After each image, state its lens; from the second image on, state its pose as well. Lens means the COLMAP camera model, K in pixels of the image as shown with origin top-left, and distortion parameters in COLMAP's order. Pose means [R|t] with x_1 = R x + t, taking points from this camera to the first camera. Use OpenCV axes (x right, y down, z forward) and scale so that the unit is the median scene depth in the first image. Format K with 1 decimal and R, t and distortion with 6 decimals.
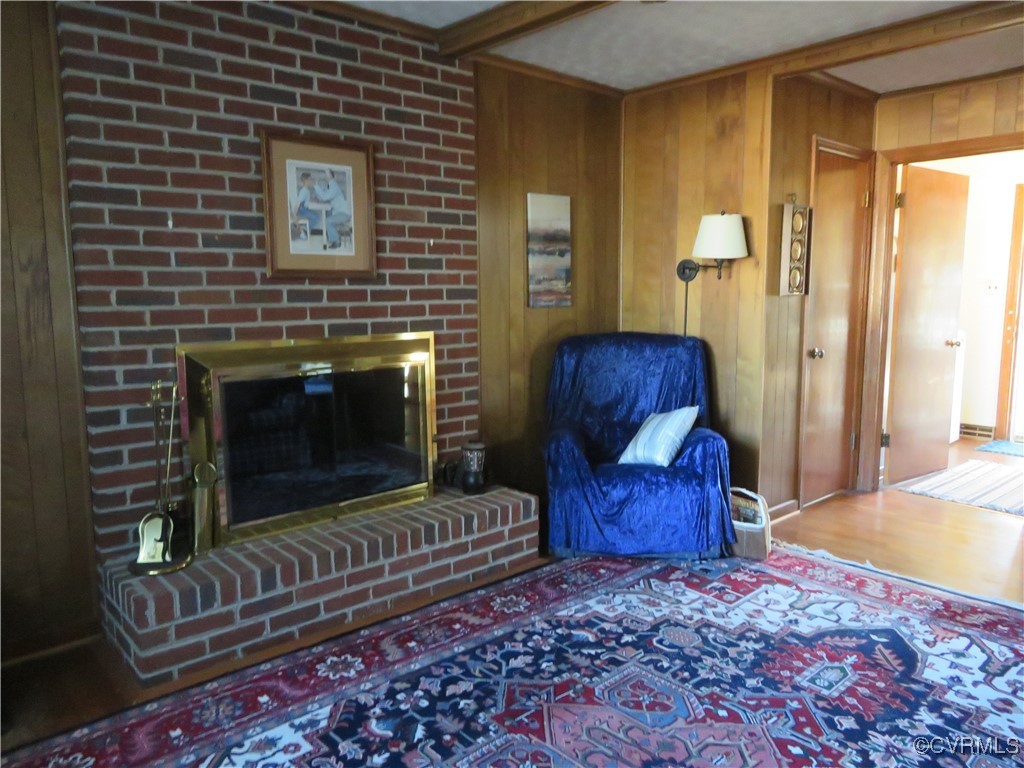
lens RADIAL K [[732.9, 0, 505.0], [0, 732.9, 380.1], [0, 0, 1]] dist [0.007063, -0.009121]
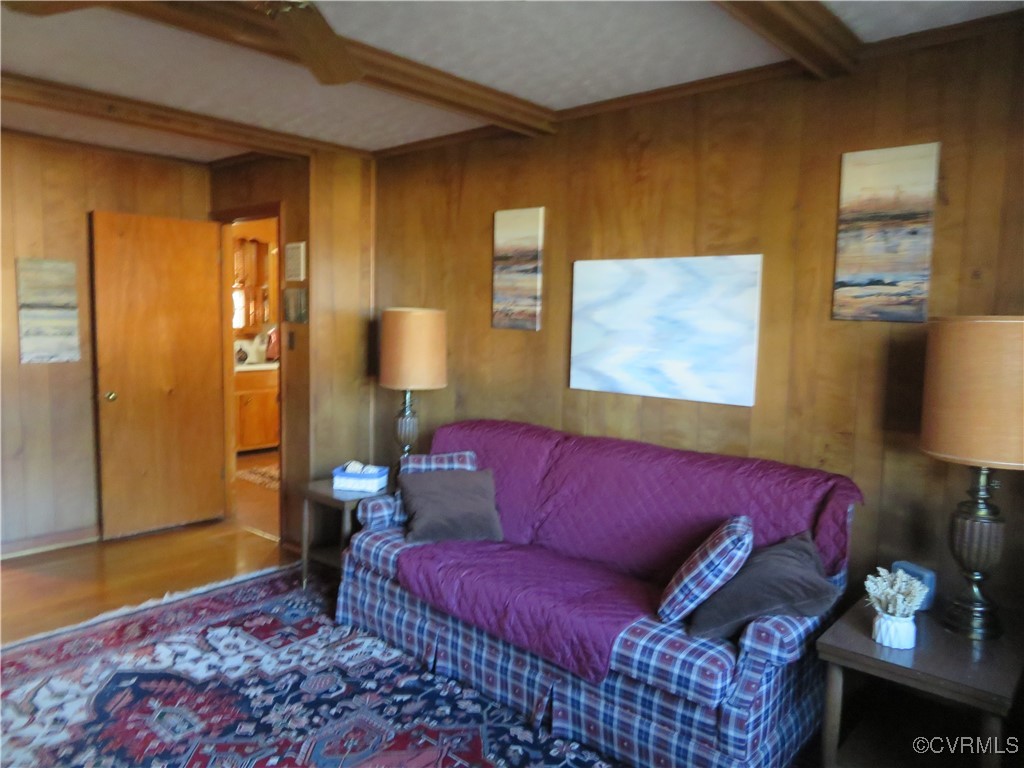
lens RADIAL K [[732.9, 0, 506.8], [0, 732.9, 382.9], [0, 0, 1]] dist [0.007063, -0.009121]
pose [[-0.109911, -0.094179, 0.989469, -0.544890], [0.107707, 0.988510, 0.106052, -0.124792], [-0.988088, 0.118229, -0.098504, 0.506439]]
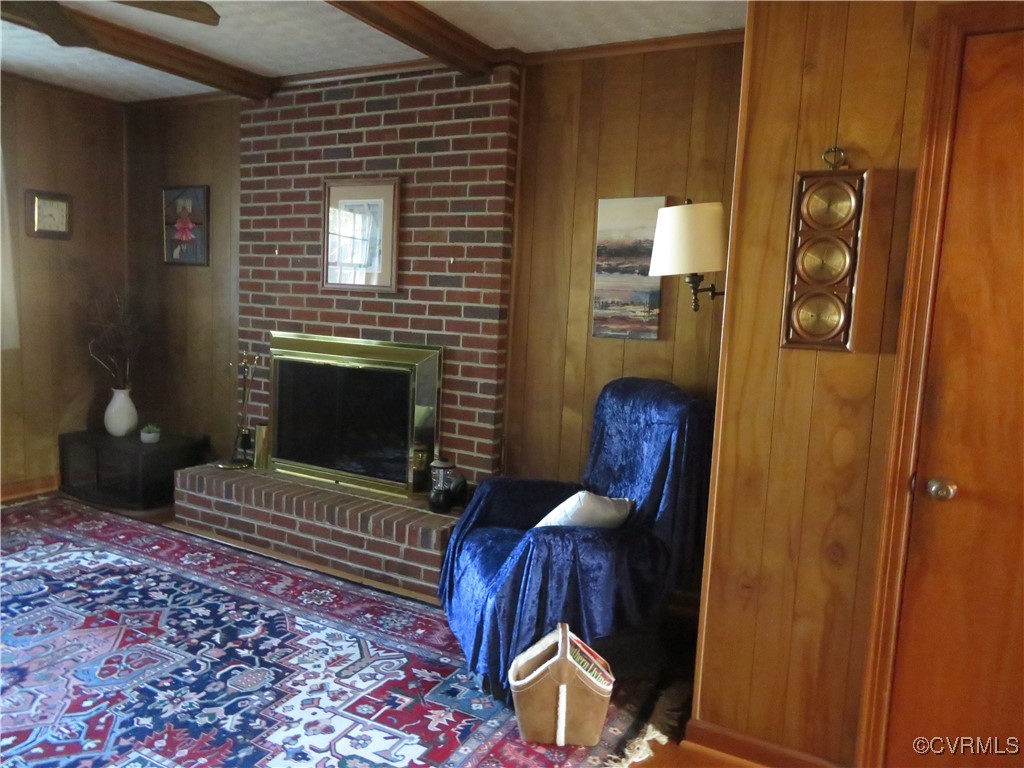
lens RADIAL K [[732.9, 0, 513.6], [0, 732.9, 383.8], [0, 0, 1]] dist [0.007063, -0.009121]
pose [[0.346055, 0.132868, -0.928759, 1.144849], [-0.163635, 0.983296, 0.079700, -0.142421], [0.923834, 0.124397, 0.362016, 0.910378]]
